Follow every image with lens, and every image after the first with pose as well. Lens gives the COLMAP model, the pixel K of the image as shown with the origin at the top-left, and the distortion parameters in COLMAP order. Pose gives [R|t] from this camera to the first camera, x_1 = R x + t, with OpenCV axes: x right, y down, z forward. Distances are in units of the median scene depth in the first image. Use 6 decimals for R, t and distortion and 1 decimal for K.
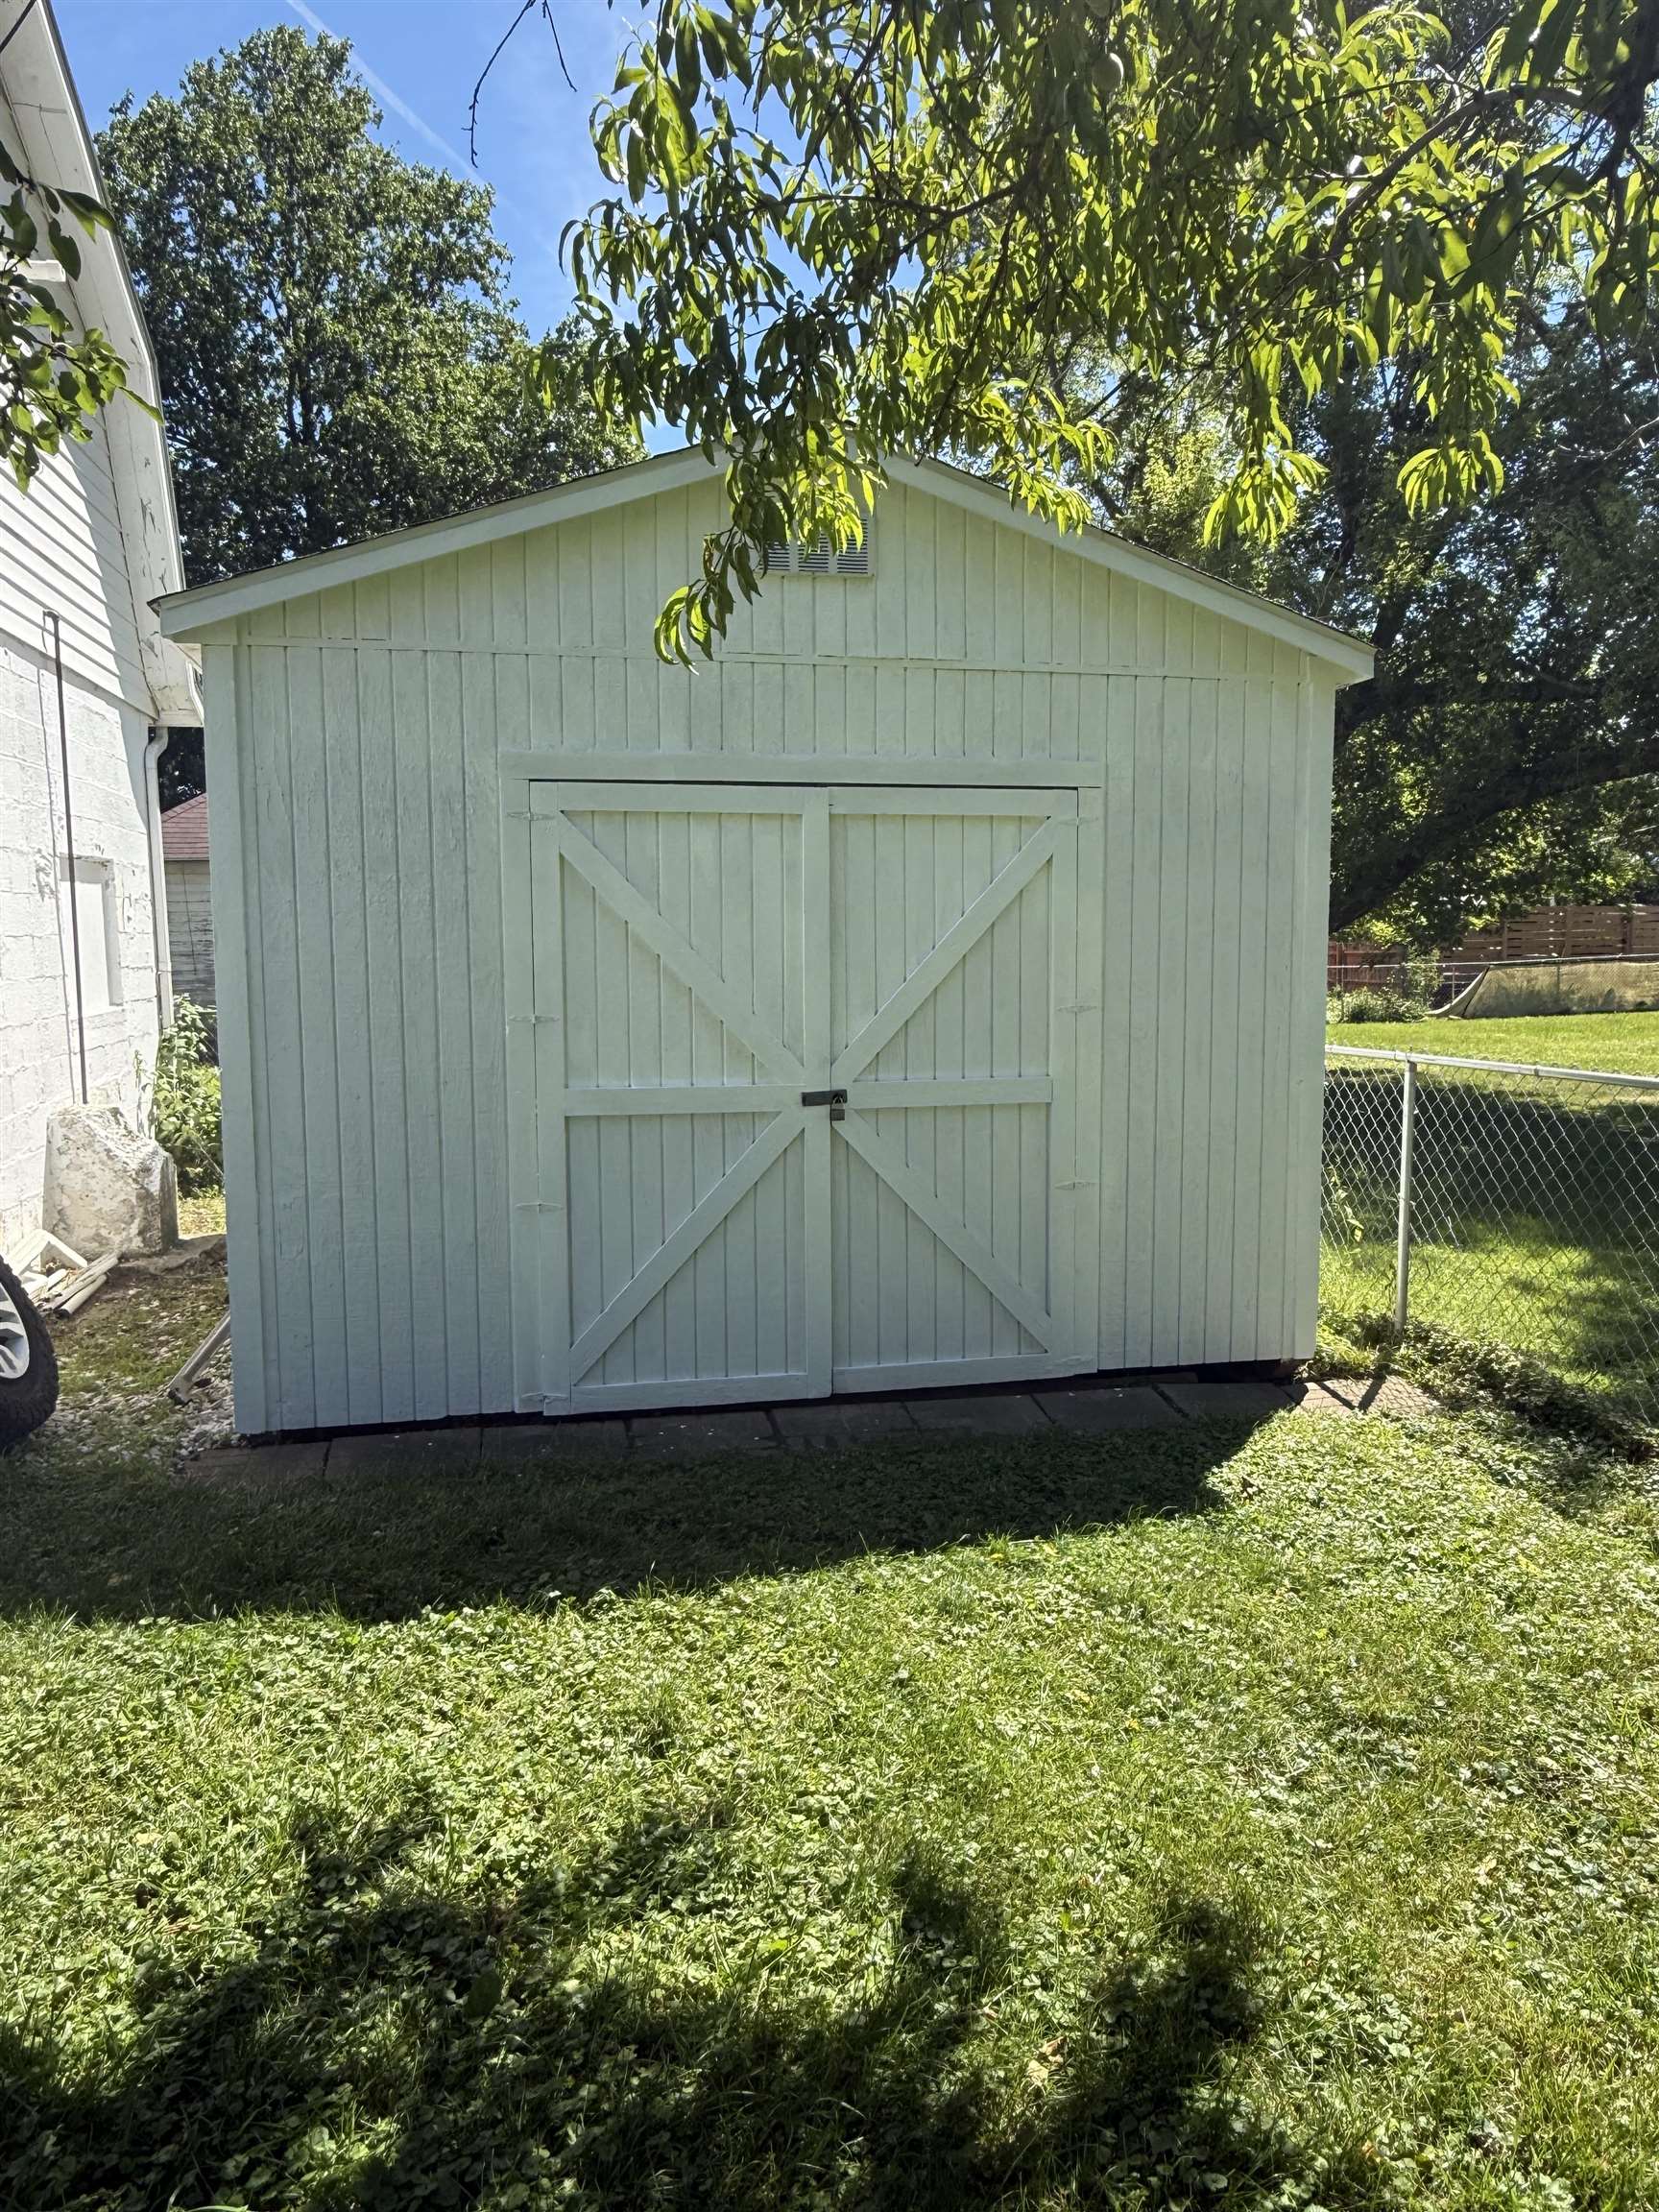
lens RADIAL K [[1476.5, 0, 841.6], [0, 1476.5, 1071.1], [0, 0, 1]] dist [-0.018736, 0.028905]
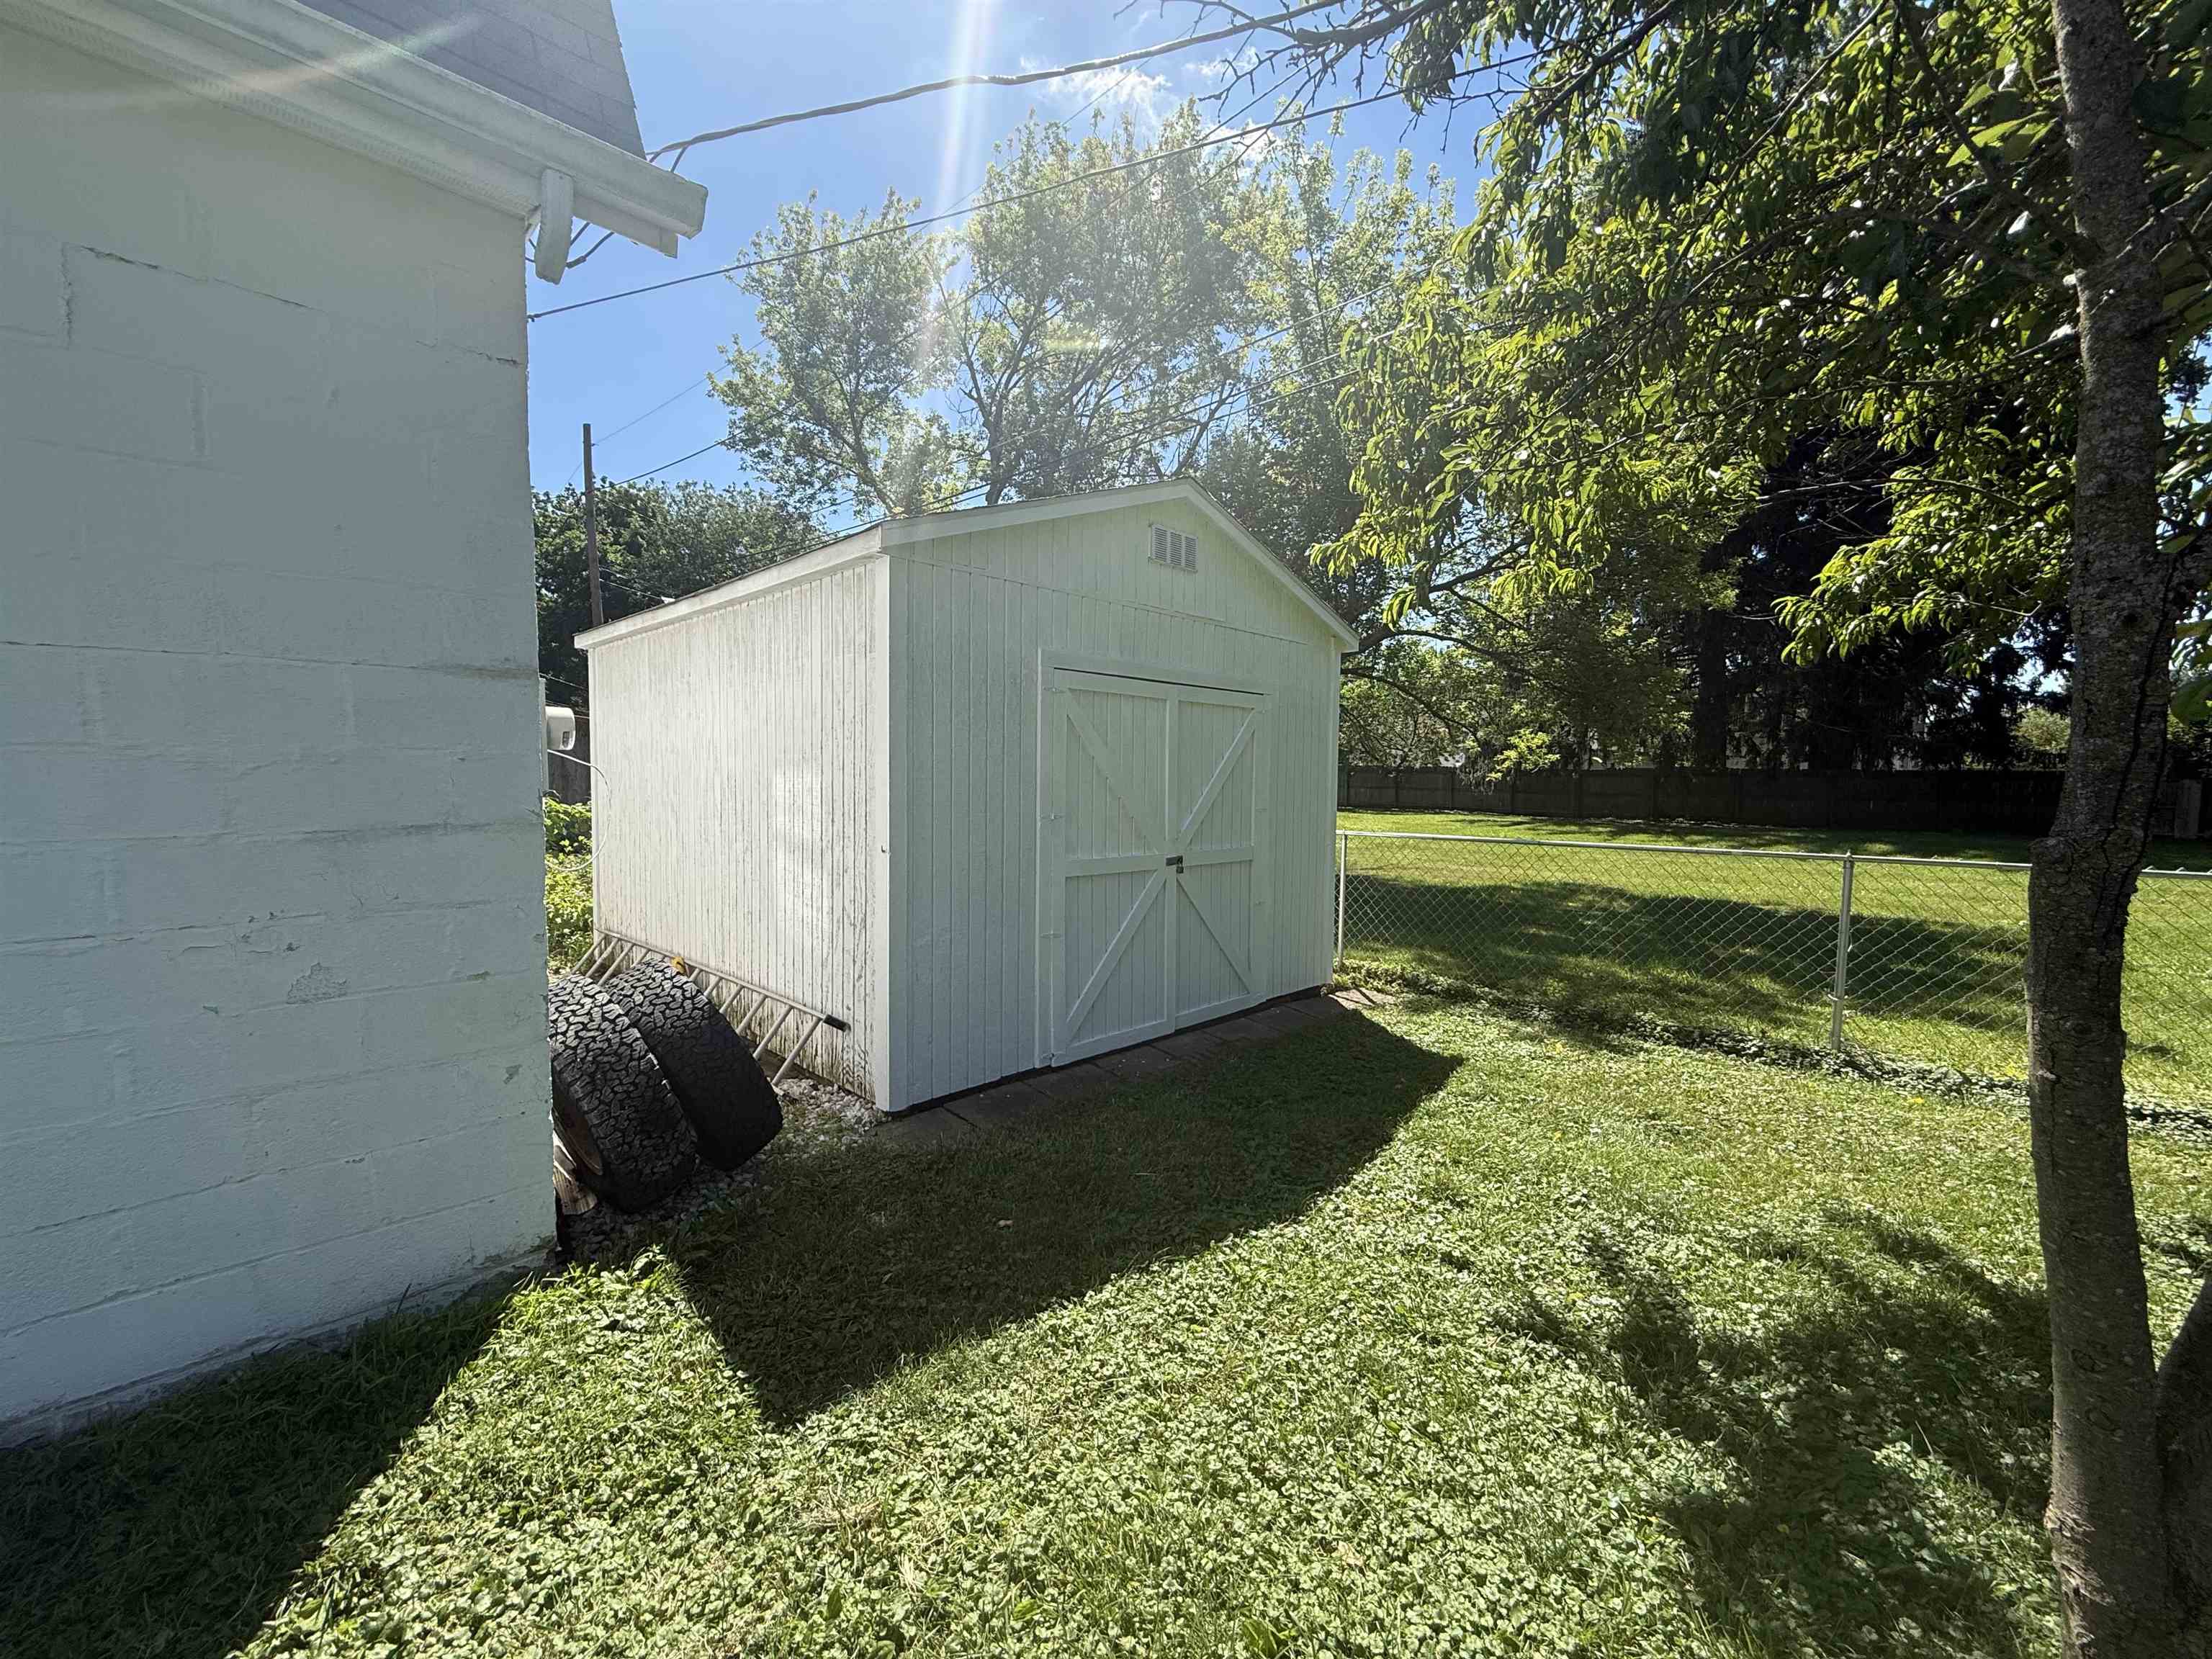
lens RADIAL K [[880.5, 0, 1106.5], [0, 880.5, 820.8], [0, 0, 1]] dist [-0.000175, 0.000112]
pose [[0.839946, -0.009030, 0.542595, -0.659862], [0.026336, 0.999362, -0.024137, -0.006361], [-0.542030, 0.034563, 0.839648, 0.165215]]
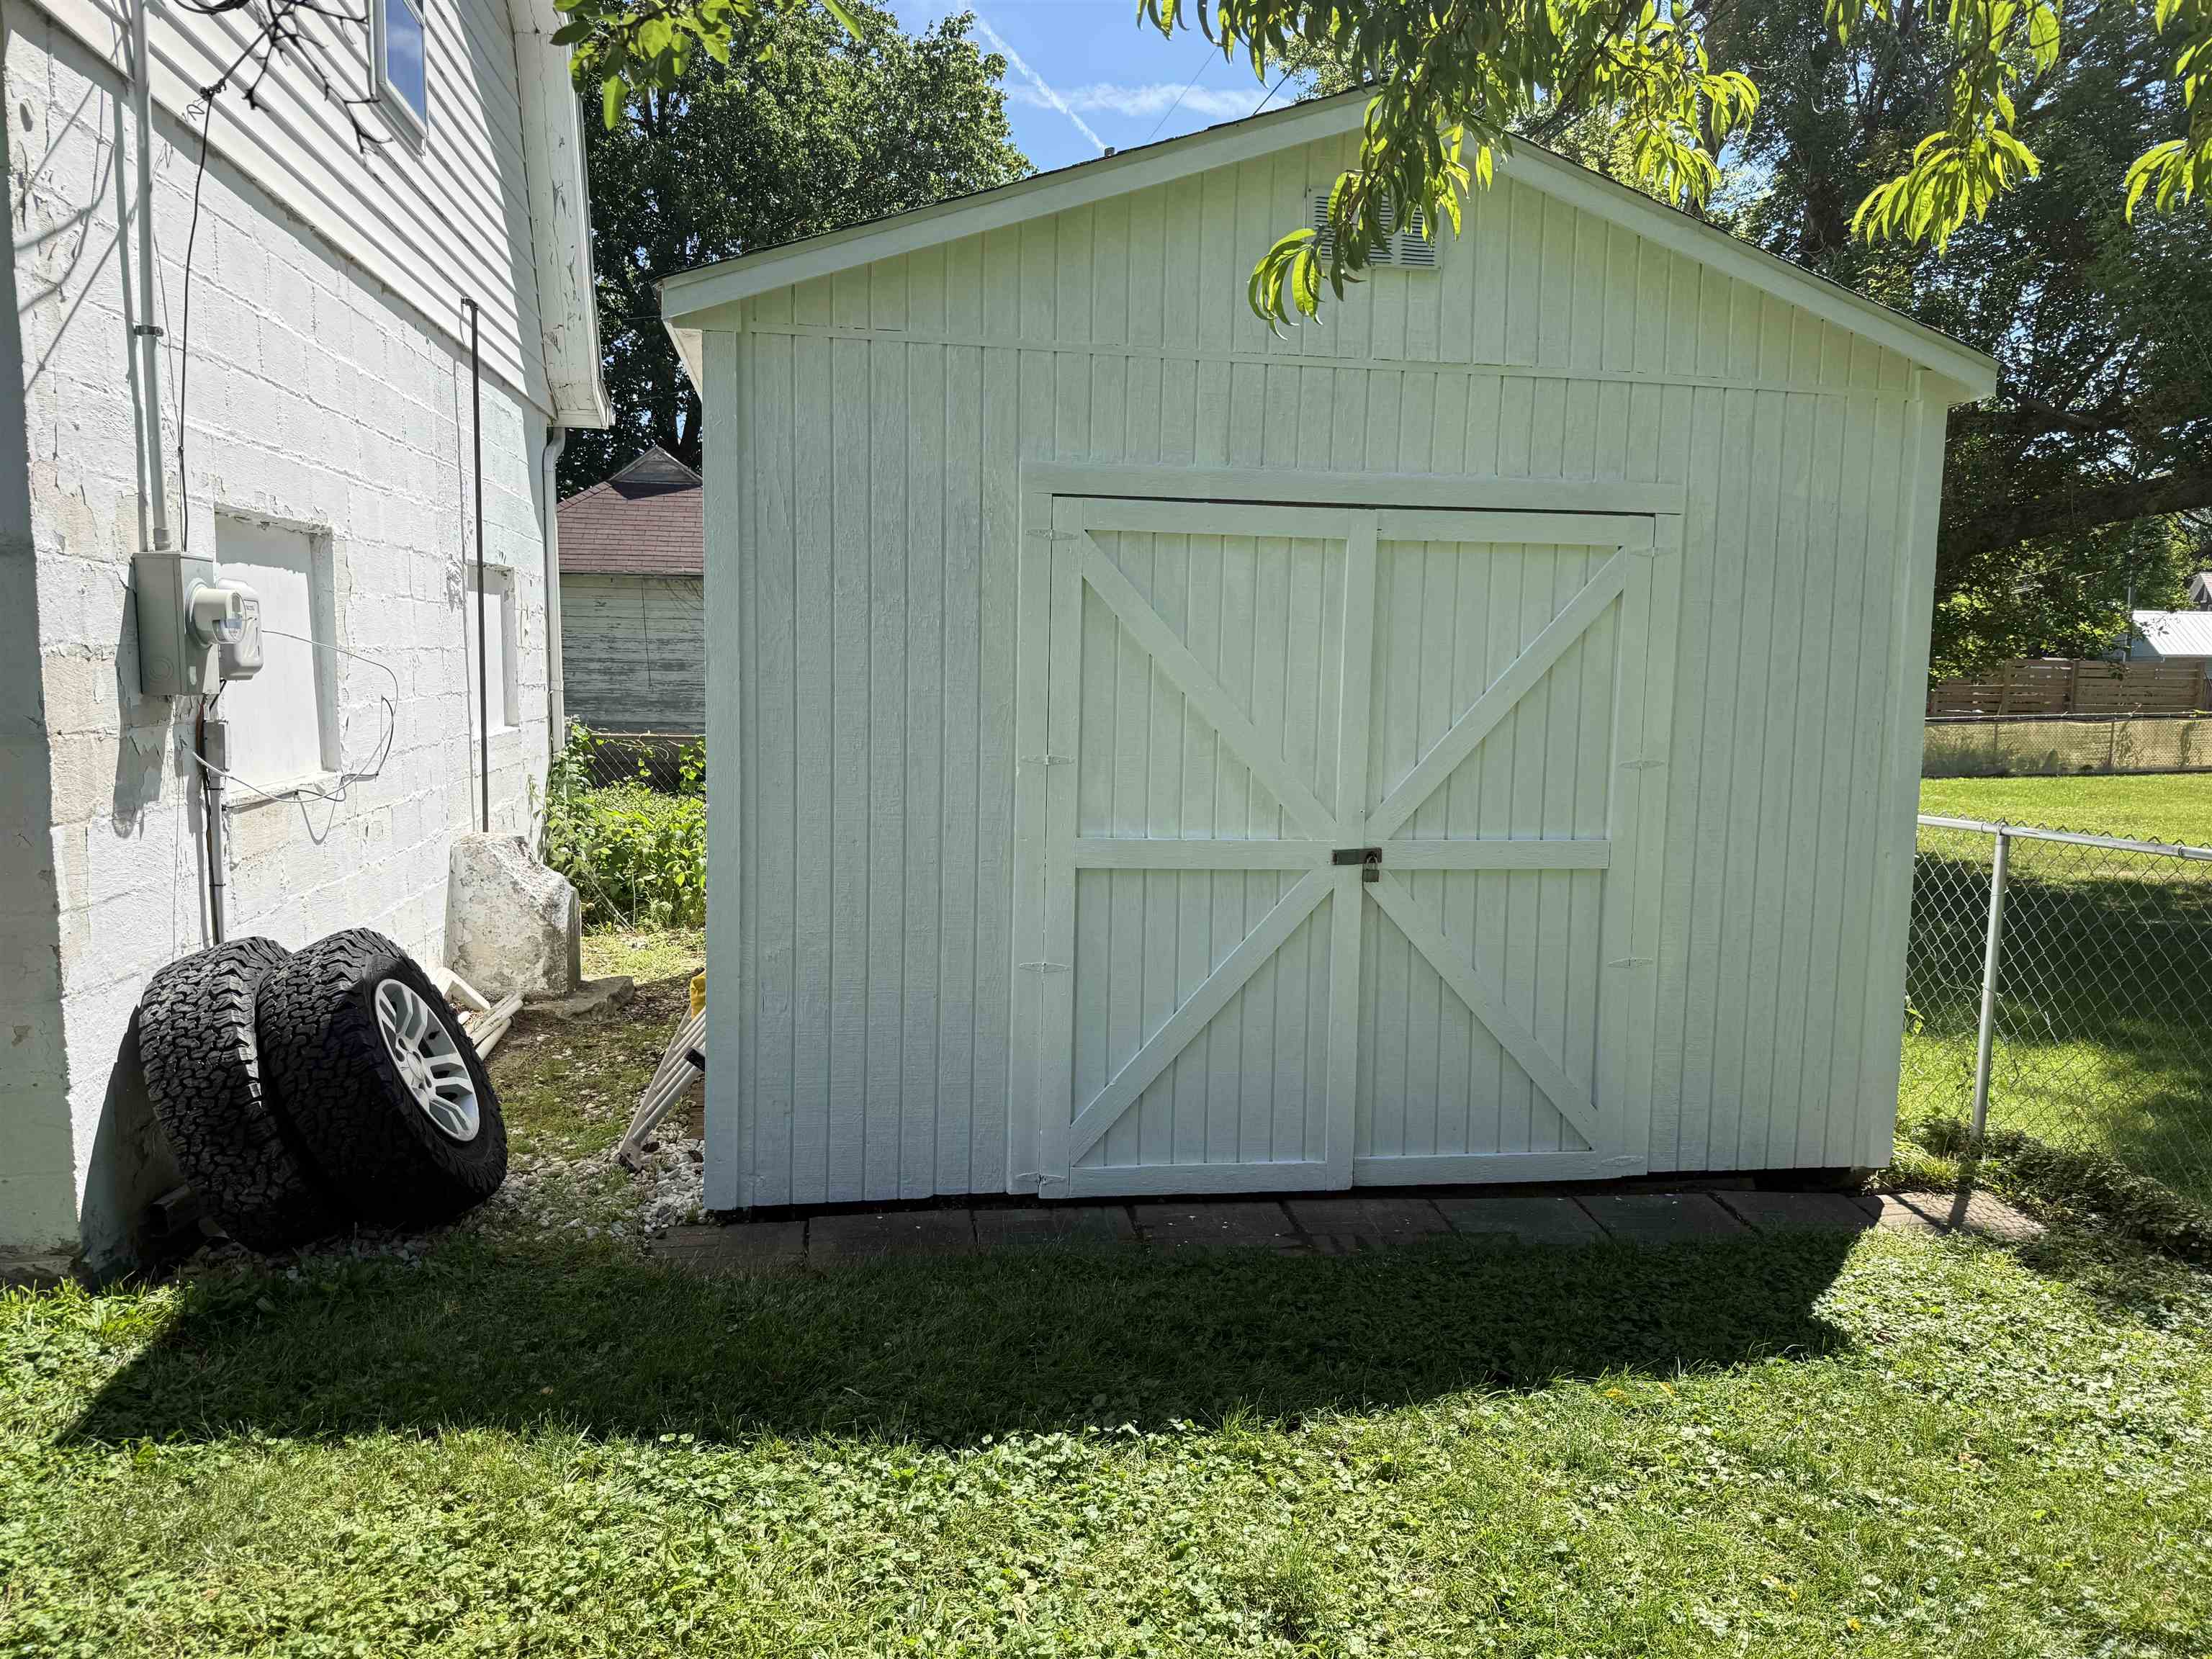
lens RADIAL K [[1541.6, 0, 1121.3], [0, 1541.6, 817.0], [0, 0, 1]] dist [0.041826, -0.056488]
pose [[0.998832, 0.030476, -0.037494, -0.122740], [-0.030327, 0.999530, 0.004552, -0.005761], [0.037615, -0.003410, 0.999286, 0.060073]]
